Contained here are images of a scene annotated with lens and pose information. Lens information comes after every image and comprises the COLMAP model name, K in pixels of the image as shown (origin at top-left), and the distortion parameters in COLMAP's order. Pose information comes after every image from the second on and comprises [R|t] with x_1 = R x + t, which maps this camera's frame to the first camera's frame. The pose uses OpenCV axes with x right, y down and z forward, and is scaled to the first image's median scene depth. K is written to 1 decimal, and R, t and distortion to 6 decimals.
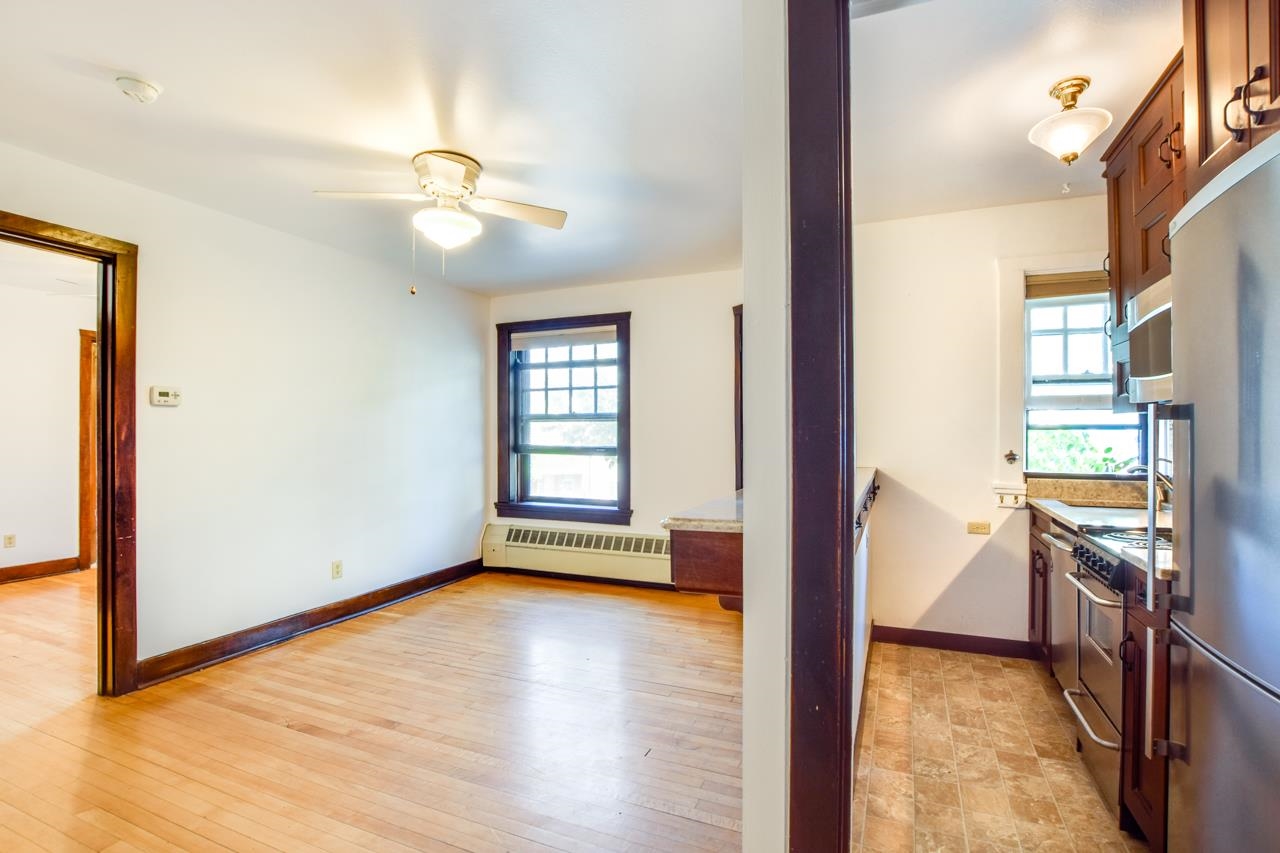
lens RADIAL K [[583.1, 0, 664.4], [0, 583.1, 429.6], [0, 0, 1]] dist [-0.032577, 0.000273]
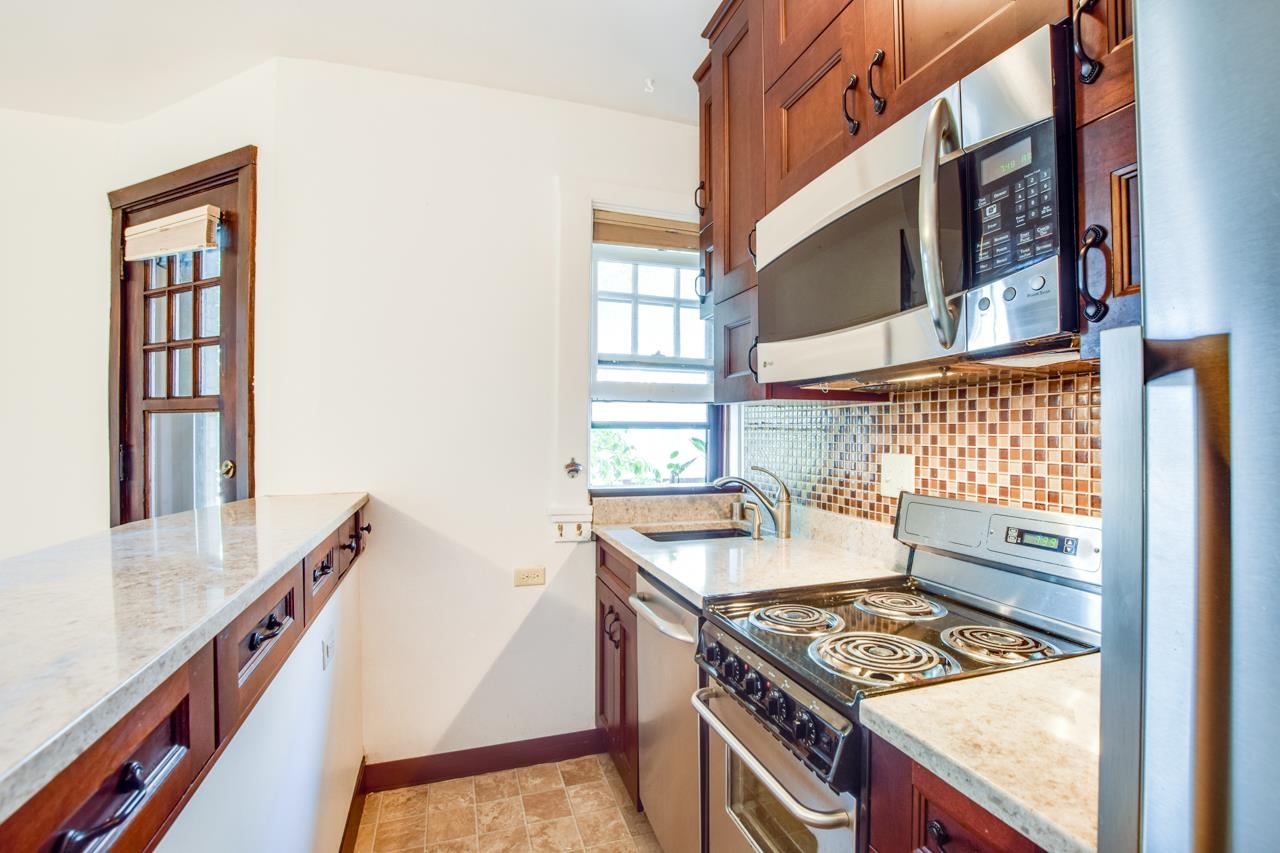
lens RADIAL K [[567.4, 0, 643.2], [0, 567.4, 430.8], [0, 0, 1]] dist [-0.034560, 0.006177]
pose [[0.755325, 0.002399, 0.655346, 0.147398], [-0.005751, 0.999979, 0.002968, 0.000708], [-0.655325, -0.006010, 0.755323, 0.287809]]
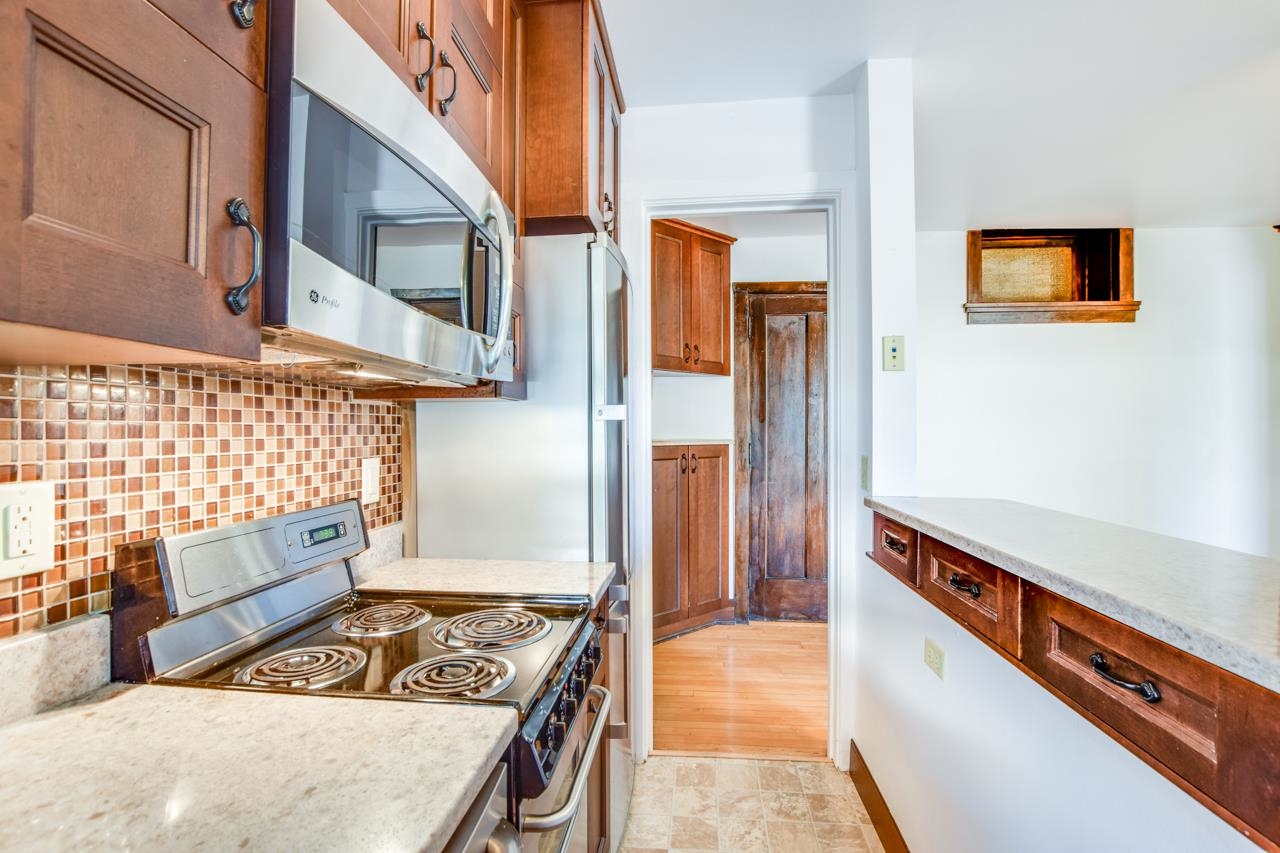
lens RADIAL K [[567.4, 0, 643.2], [0, 567.4, 430.8], [0, 0, 1]] dist [-0.034560, 0.006177]
pose [[-0.959501, 0.000636, -0.281703, 0.344609], [0.002488, 0.999978, -0.006215, 0.001176], [0.281693, -0.006664, -0.959481, 0.618237]]
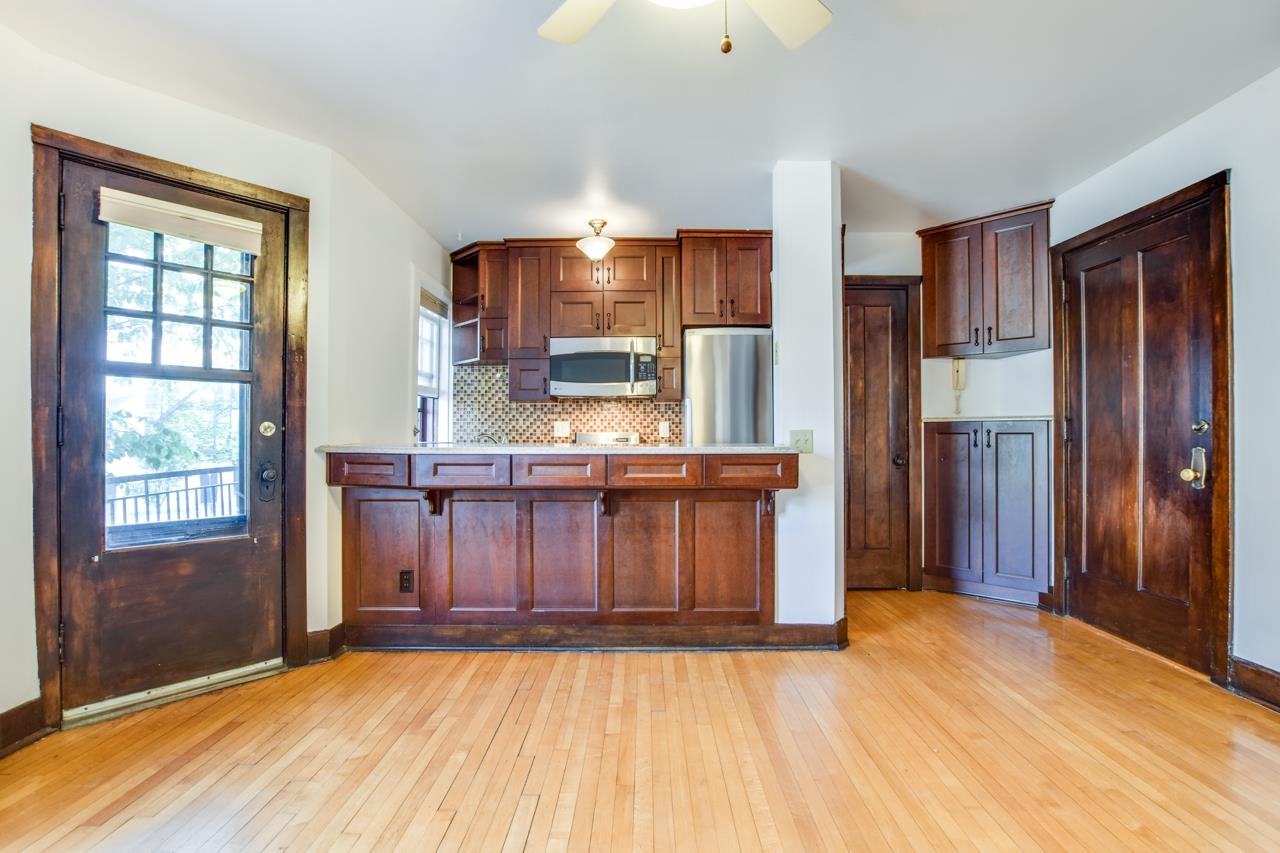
lens RADIAL K [[567.4, 0, 643.2], [0, 567.4, 430.8], [0, 0, 1]] dist [-0.034560, 0.006177]
pose [[-0.379866, 0.006161, 0.925021, -0.443312], [-0.004920, 0.999950, -0.008681, 0.036595], [-0.925028, -0.007849, -0.379817, 0.663293]]
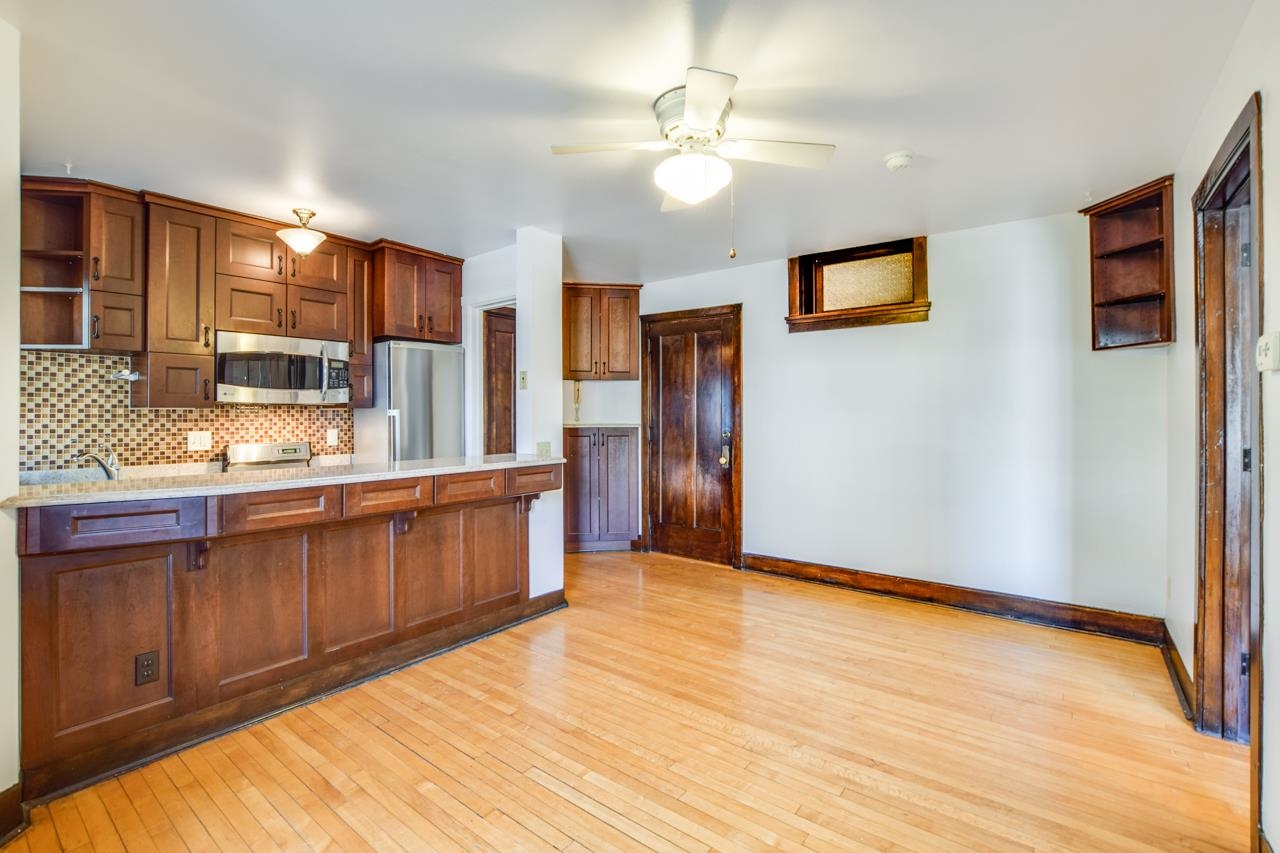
lens RADIAL K [[566.0, 0, 641.2], [0, 566.0, 412.9], [0, 0, 1]] dist [-0.018791, 0.000704]
pose [[-0.964324, 0.002732, 0.264709, -0.283115], [0.000061, 0.999949, -0.010097, -0.002664], [-0.264723, -0.009720, -0.964275, 0.985671]]
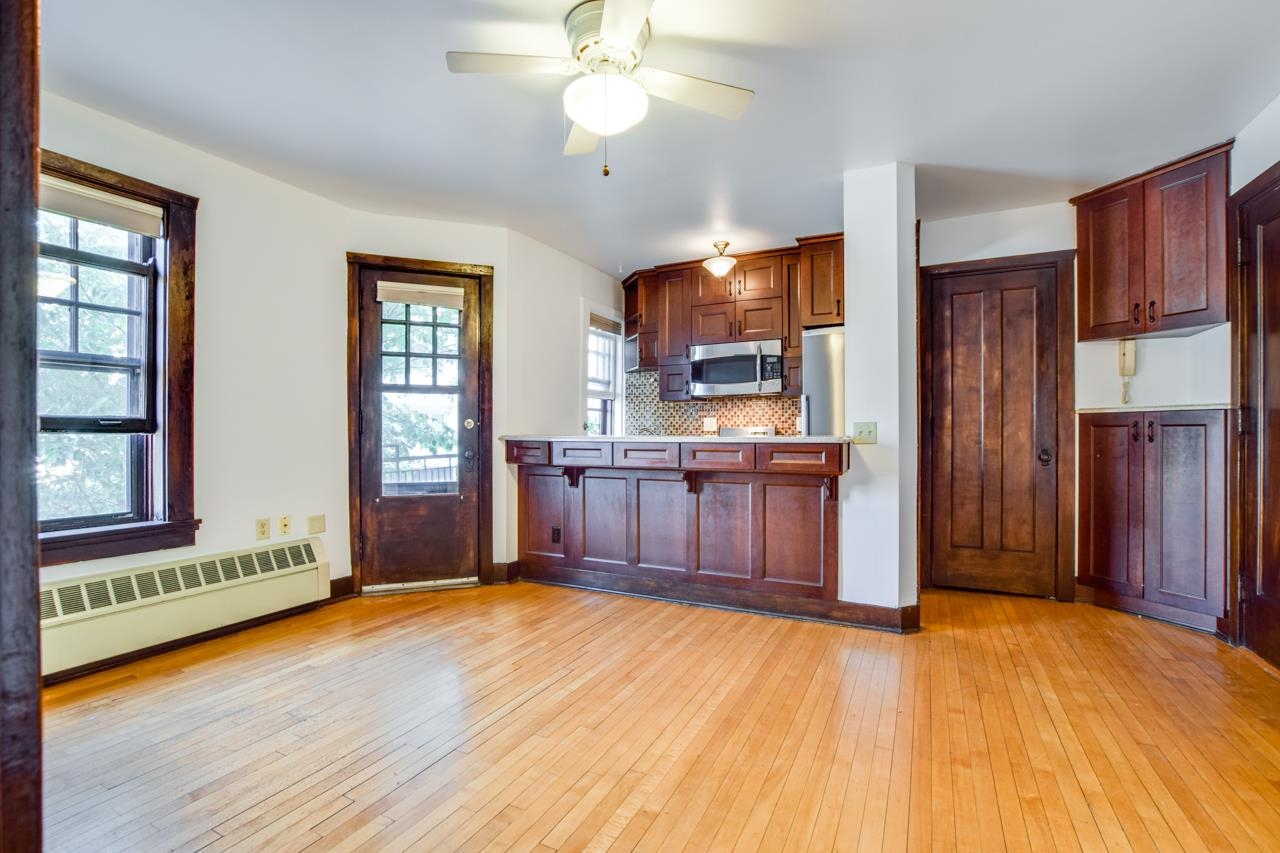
lens RADIAL K [[572.4, 0, 635.8], [0, 572.4, 433.2], [0, 0, 1]] dist [-0.033375, 0.007234]
pose [[0.078763, 0.000226, 0.996893, -0.613564], [-0.006232, 0.999981, 0.000266, 0.043563], [-0.996874, -0.006233, 0.078763, 0.488425]]
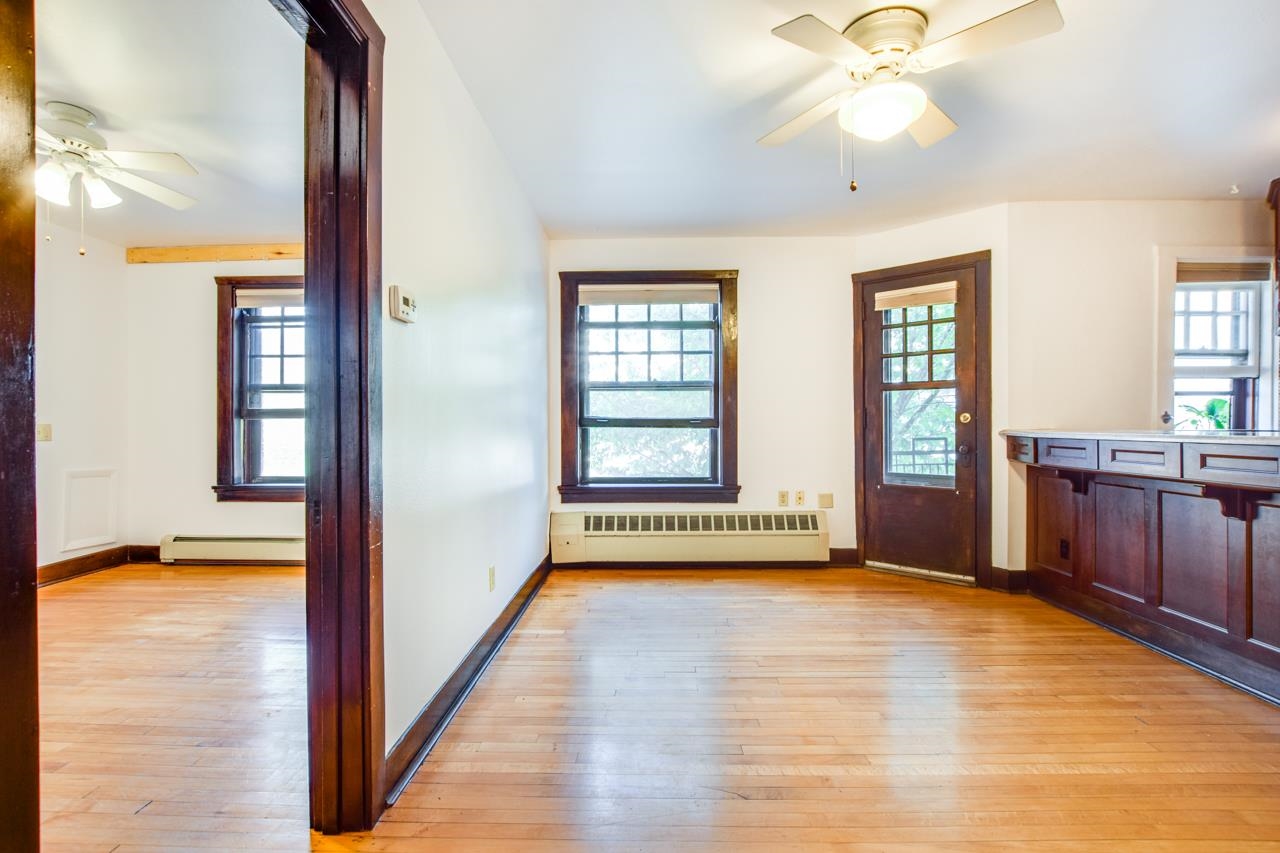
lens RADIAL K [[570.6, 0, 640.0], [0, 570.6, 426.5], [0, 0, 1]] dist [-0.032802, 0.006994]
pose [[0.934480, -0.004111, 0.355993, -0.522250], [0.001063, 0.999961, 0.008758, 0.036218], [-0.356015, -0.007805, 0.934448, 0.215132]]
